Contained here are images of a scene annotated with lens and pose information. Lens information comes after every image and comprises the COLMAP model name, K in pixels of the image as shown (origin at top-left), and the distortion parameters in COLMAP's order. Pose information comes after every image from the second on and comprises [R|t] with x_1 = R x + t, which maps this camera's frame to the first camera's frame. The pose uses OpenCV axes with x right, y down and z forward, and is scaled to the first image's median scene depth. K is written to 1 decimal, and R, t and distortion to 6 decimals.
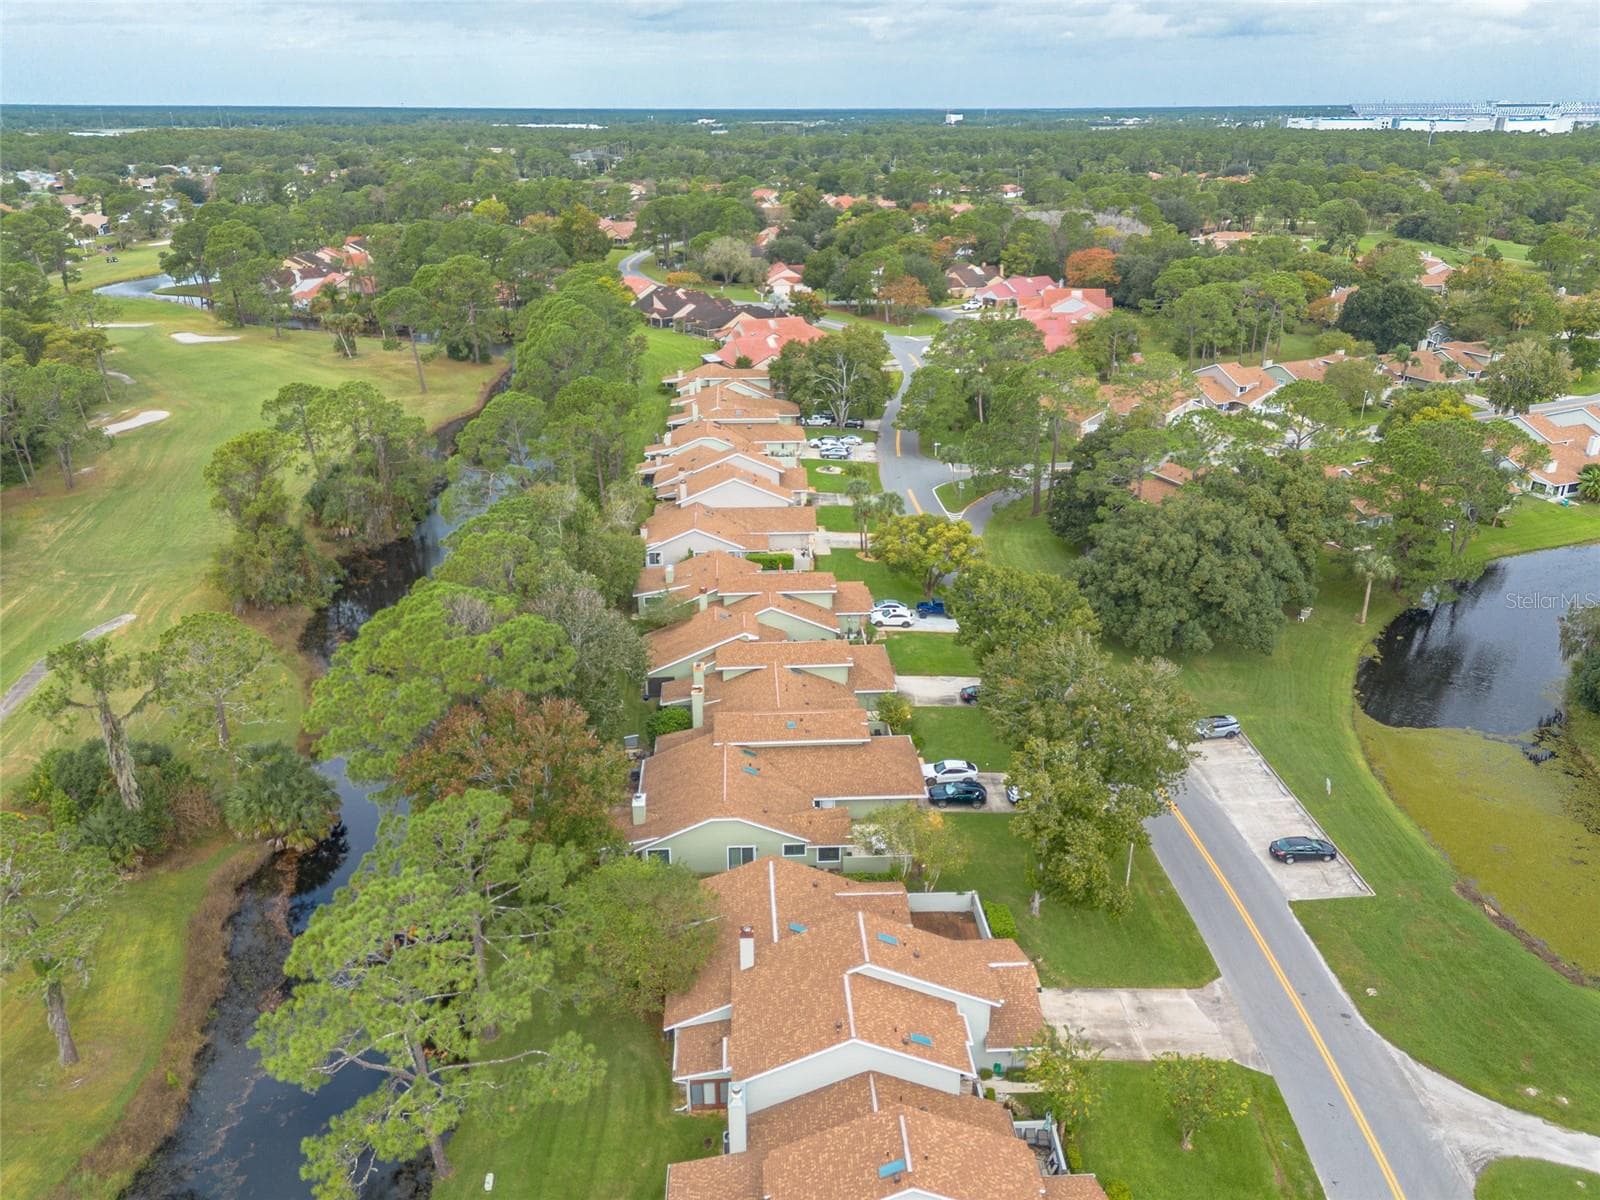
lens RADIAL K [[1158.2, 0, 795.7], [0, 1158.2, 601.8], [0, 0, 1]] dist [0.025621, -0.018507]
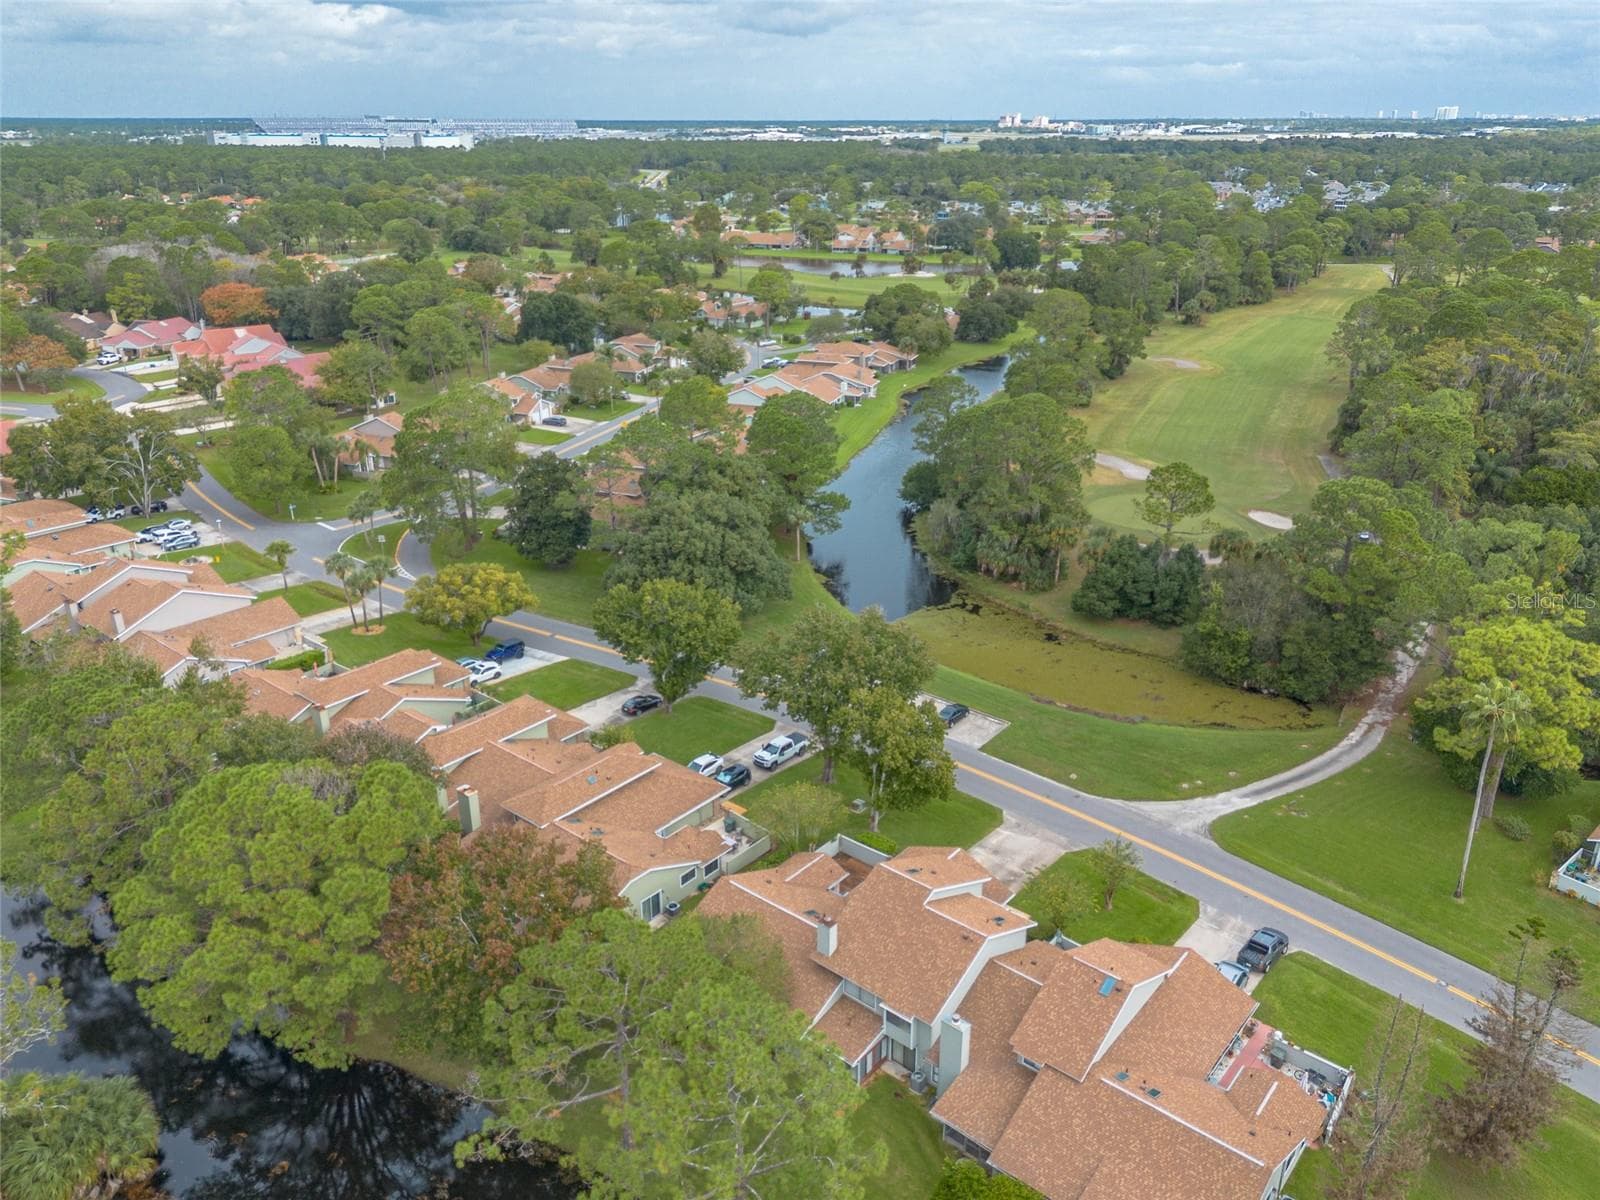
lens RADIAL K [[1144.9, 0, 791.5], [0, 1144.9, 598.6], [0, 0, 1]] dist [0.071982, -0.065941]
pose [[0.682625, -0.275045, 0.677033, -0.388233], [0.283202, 0.953634, 0.101873, -0.072805], [-0.673661, 0.122196, 0.728868, 0.095180]]
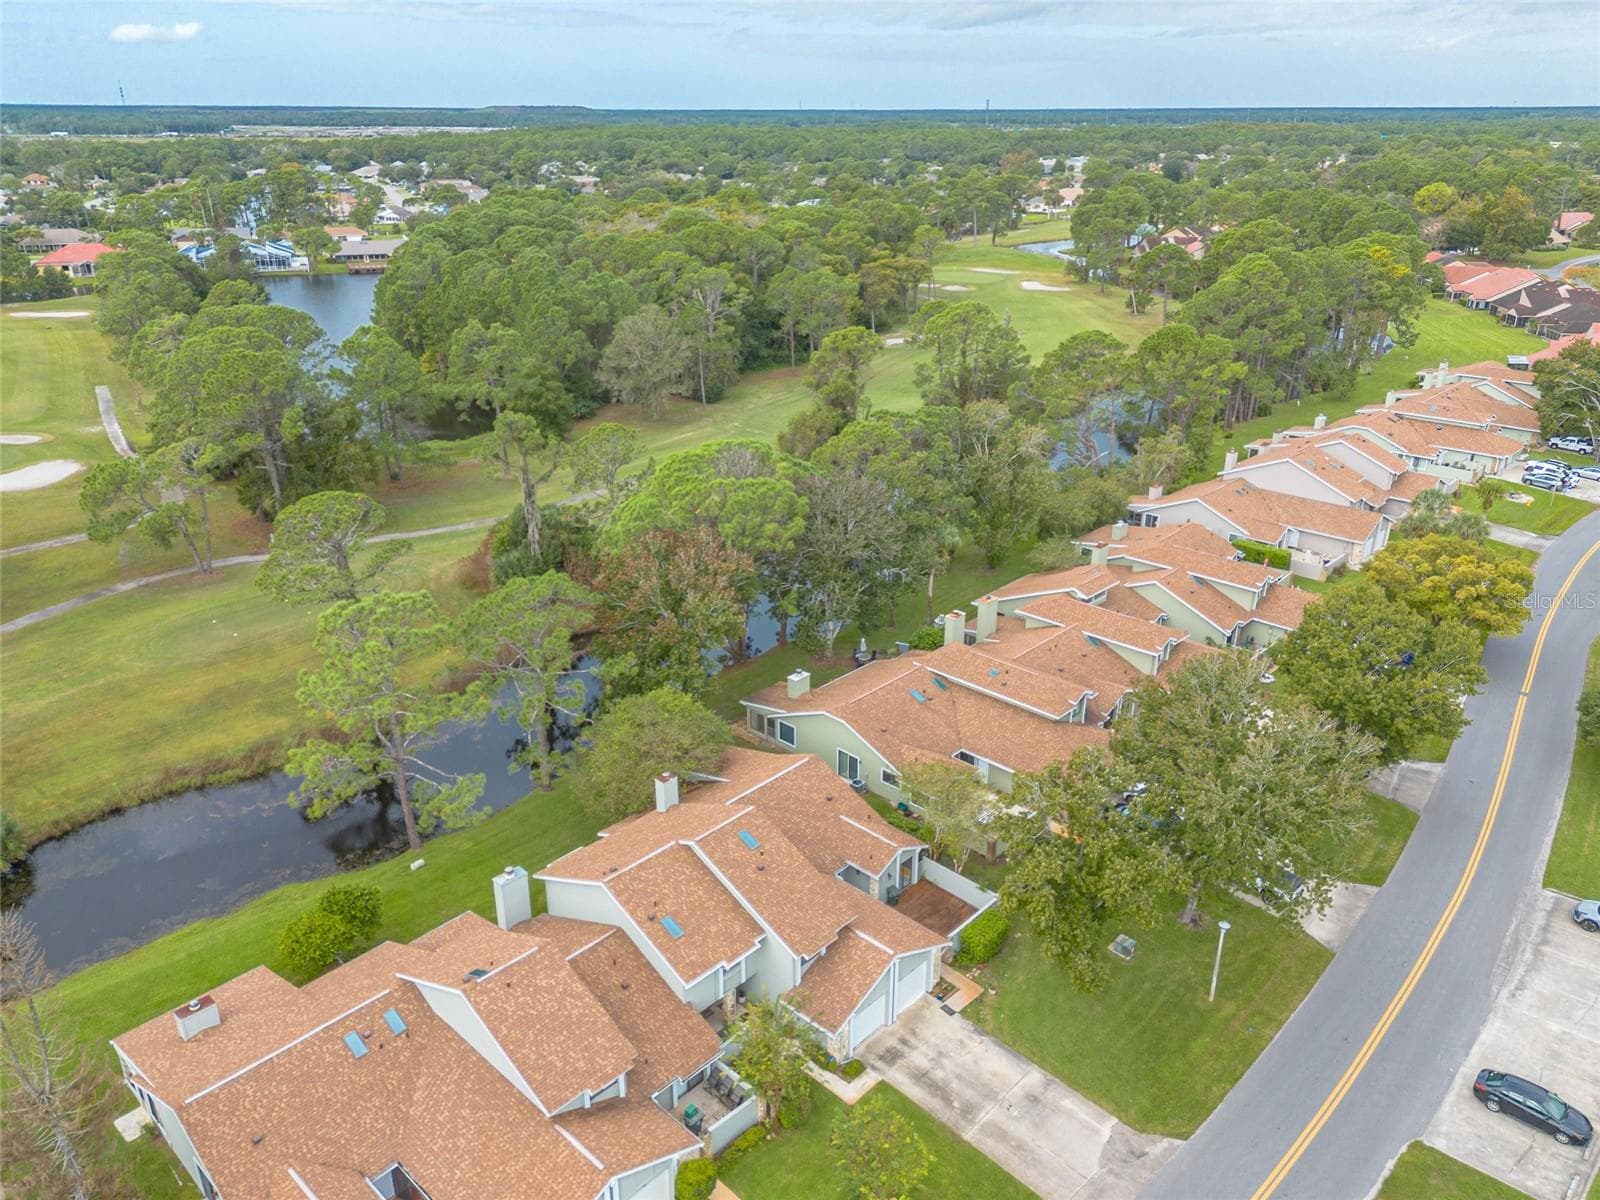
lens RADIAL K [[1144.9, 0, 788.7], [0, 1144.9, 594.6], [0, 0, 1]] dist [0.071982, -0.065941]
pose [[0.692588, 0.279911, -0.664809, 0.348311], [-0.279025, 0.953856, 0.110927, -0.005388], [0.665182, 0.108671, 0.738731, 0.165641]]
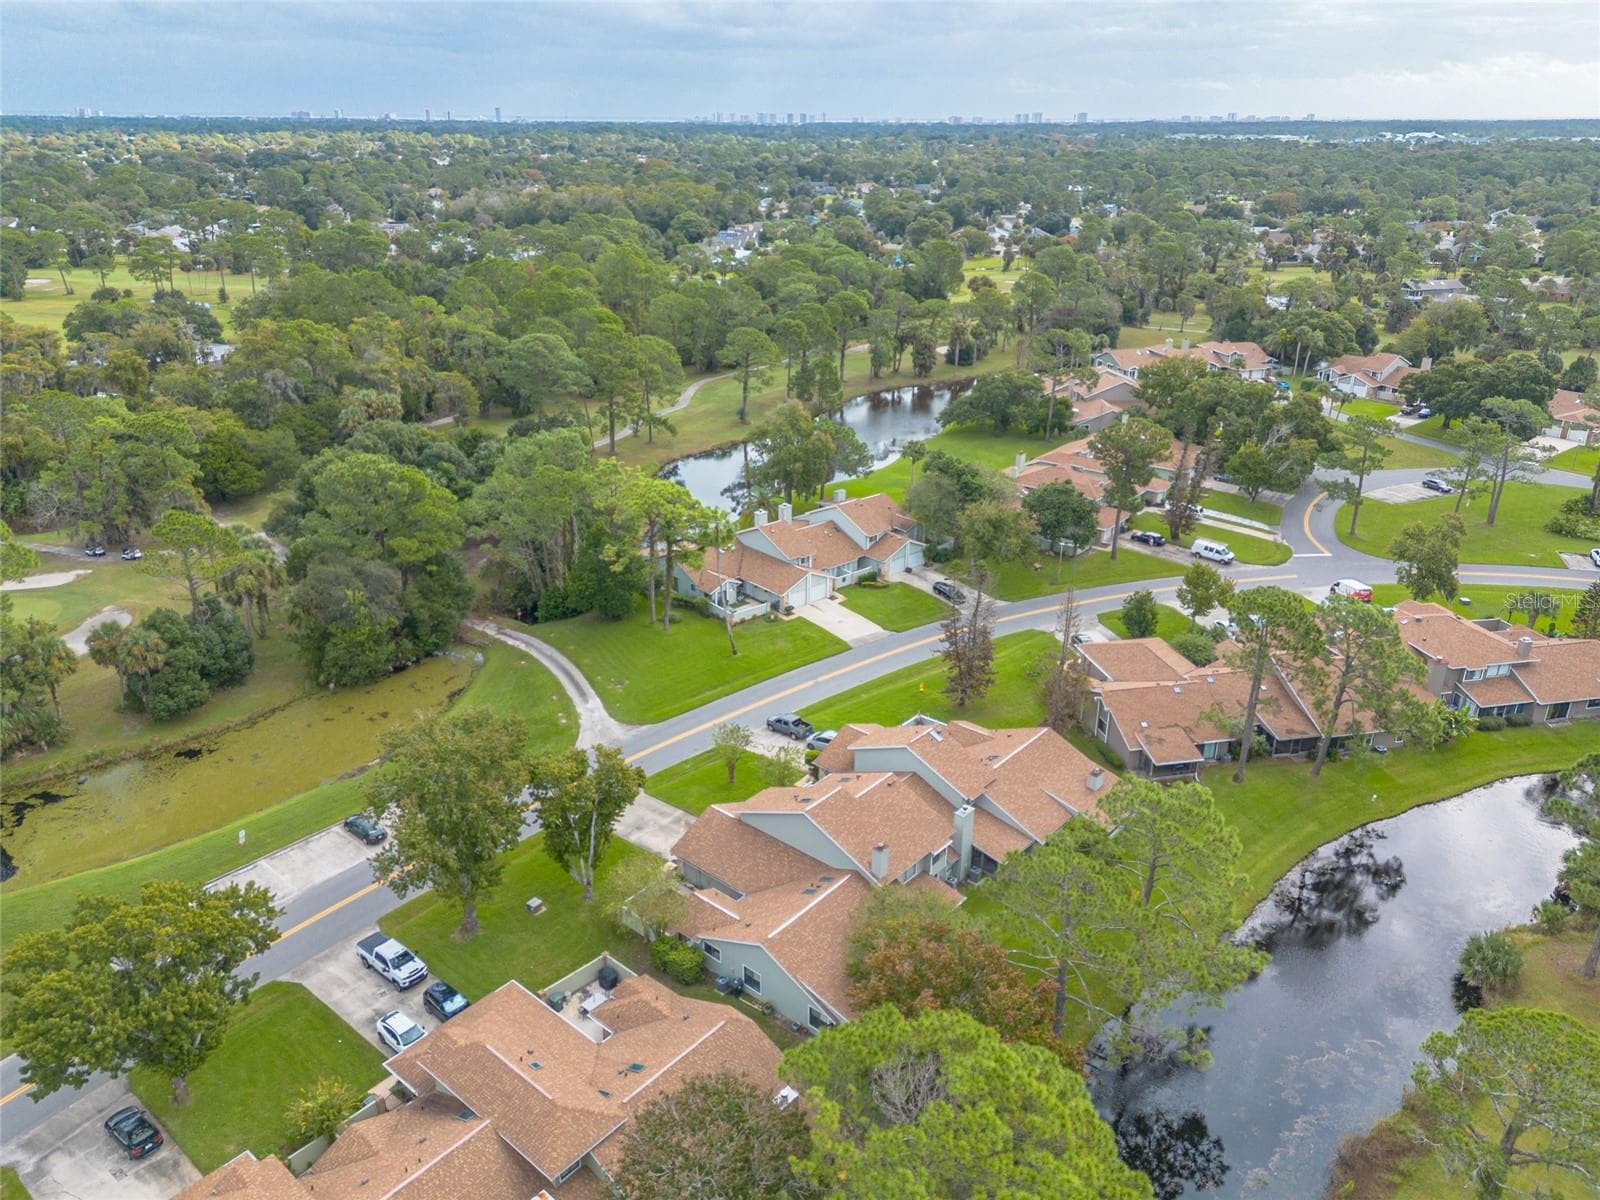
lens RADIAL K [[1144.9, 0, 790.0], [0, 1144.9, 602.9], [0, 0, 1]] dist [0.071982, -0.065941]
pose [[-0.720596, -0.264039, 0.641112, -0.369421], [0.271860, 0.743015, 0.611572, -0.368188], [-0.637835, 0.614989, -0.463632, 0.783086]]
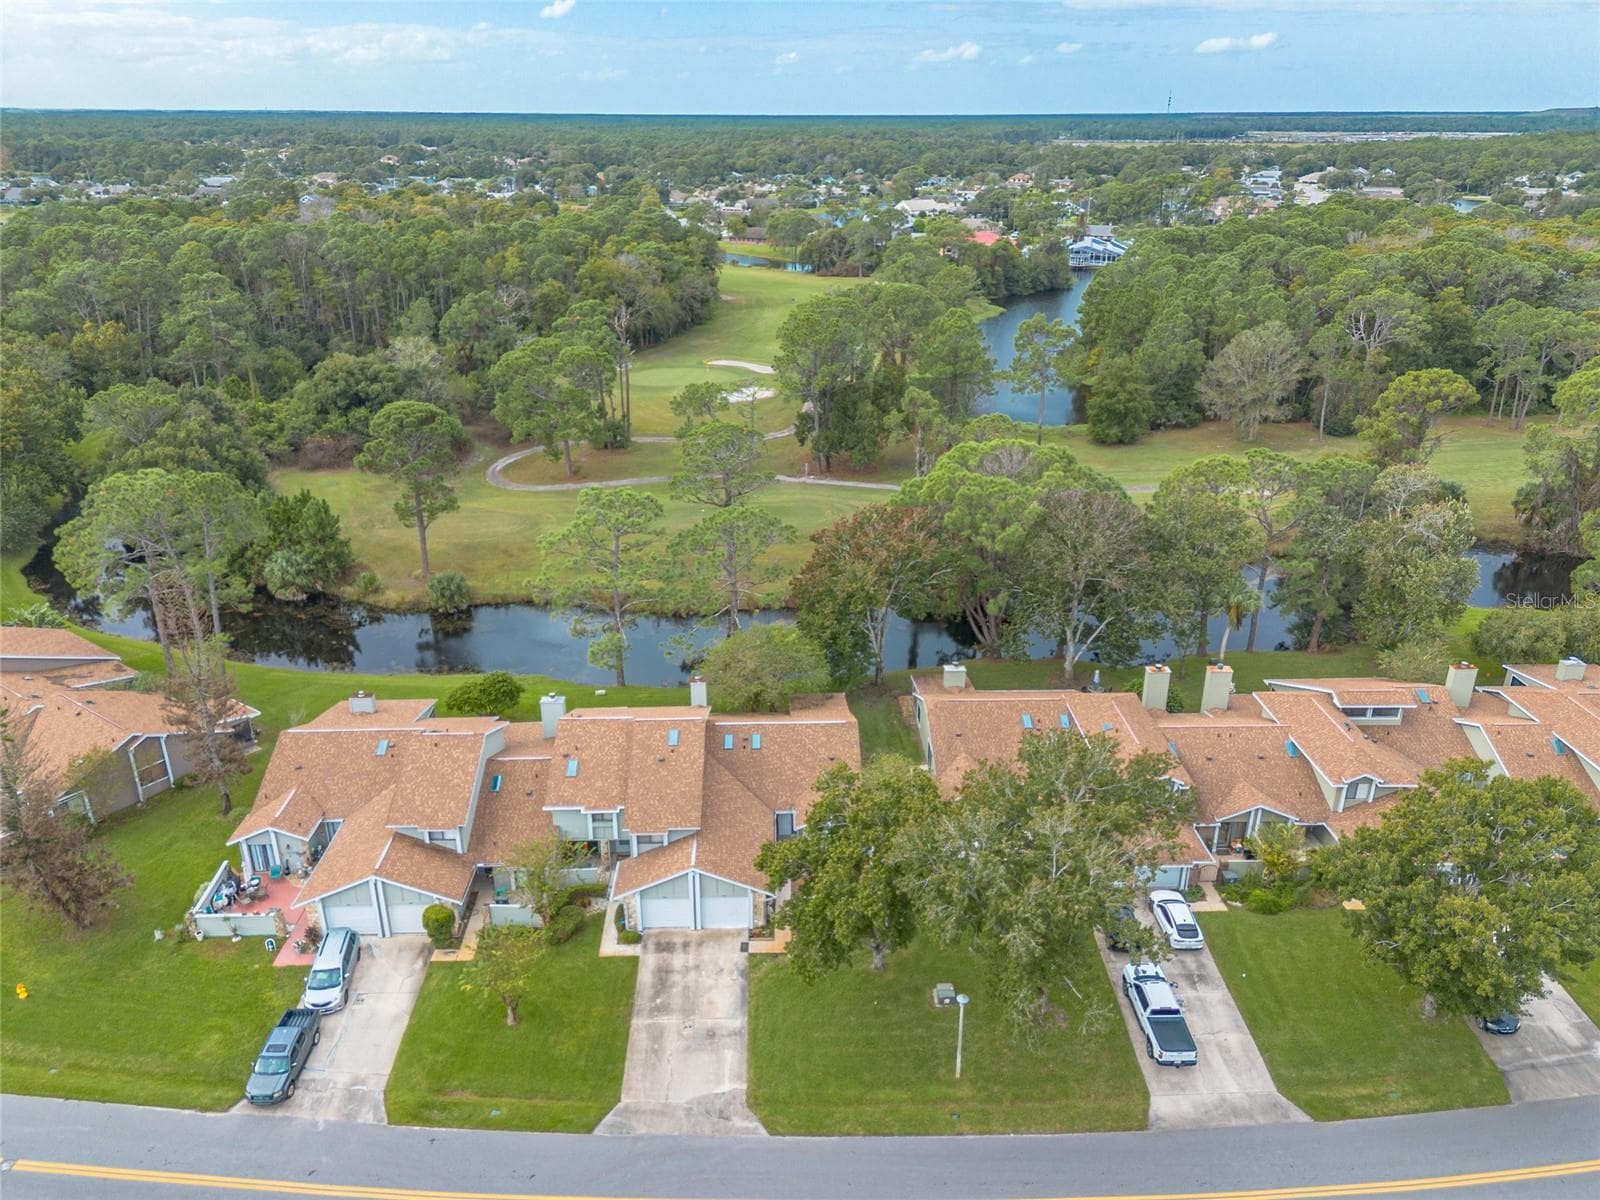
lens RADIAL K [[1144.9, 0, 811.9], [0, 1144.9, 604.8], [0, 0, 1]] dist [0.071982, -0.065941]
pose [[-0.010399, 0.391661, -0.920051, 0.540694], [-0.388865, 0.846092, 0.364572, -0.137769], [0.921236, 0.361567, 0.143505, 0.483185]]
